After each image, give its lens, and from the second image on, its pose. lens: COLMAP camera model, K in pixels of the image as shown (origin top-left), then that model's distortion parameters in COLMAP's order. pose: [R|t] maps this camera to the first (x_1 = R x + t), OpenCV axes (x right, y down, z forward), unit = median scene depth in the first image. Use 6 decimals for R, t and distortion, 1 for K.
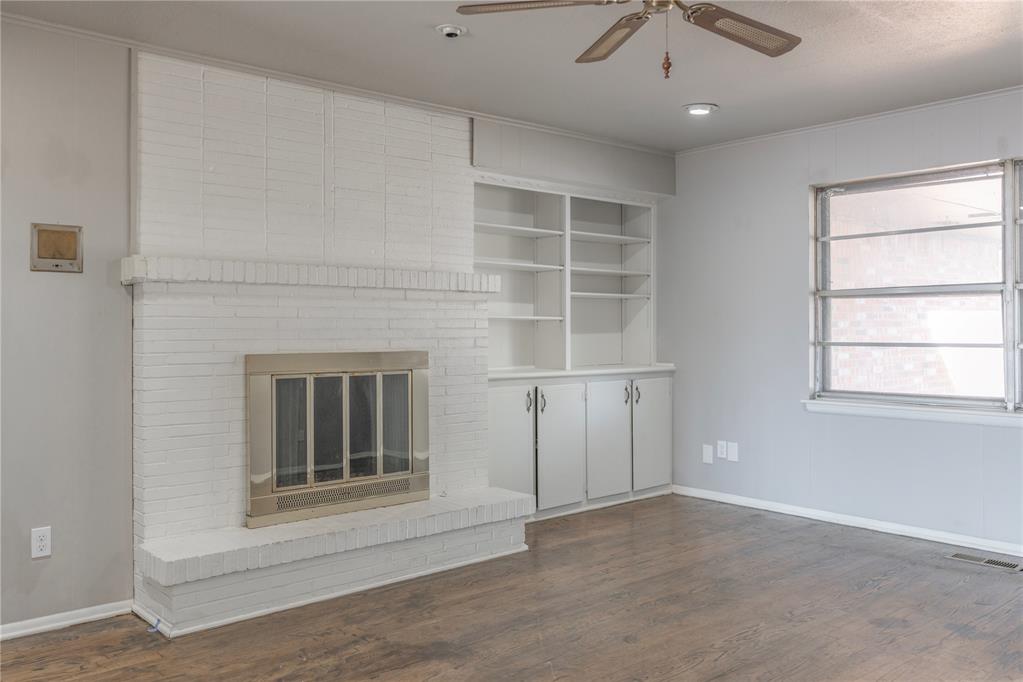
lens RADIAL K [[847.2, 0, 511.7], [0, 847.2, 322.3], [0, 0, 1]] dist [-0.001004, -0.011194]
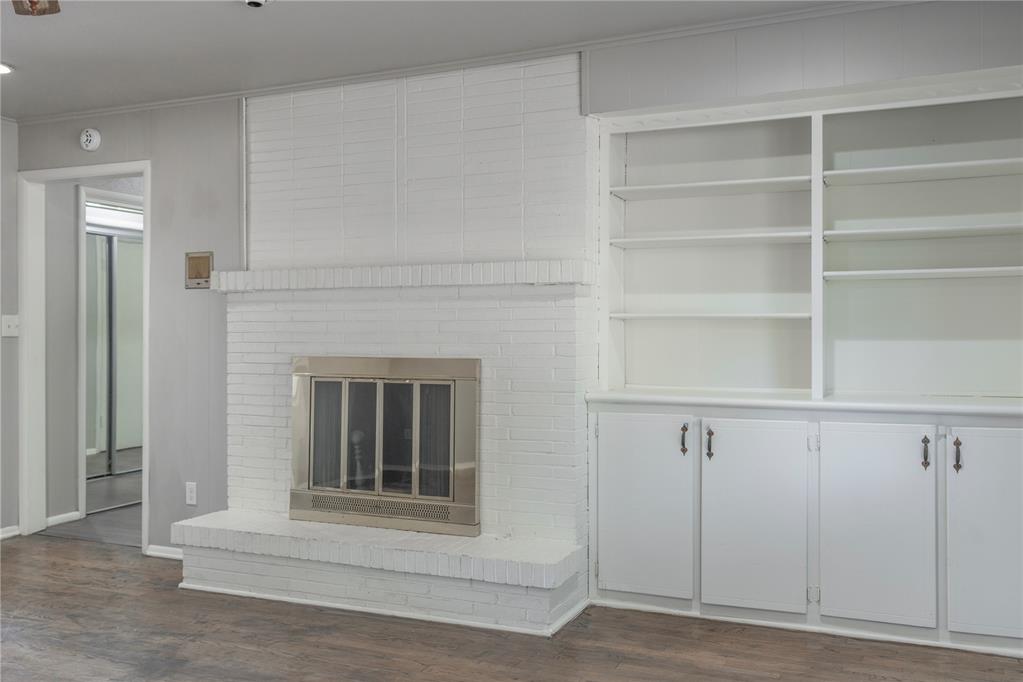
lens RADIAL K [[904.4, 0, 511.5], [0, 904.4, 341.0], [0, 0, 1]] dist [0.003546, 0.004494]
pose [[0.423141, 0.008368, -0.906025, 0.793808], [0.007629, 0.999889, 0.012797, 0.005815], [0.906032, -0.012327, 0.423030, 0.725850]]
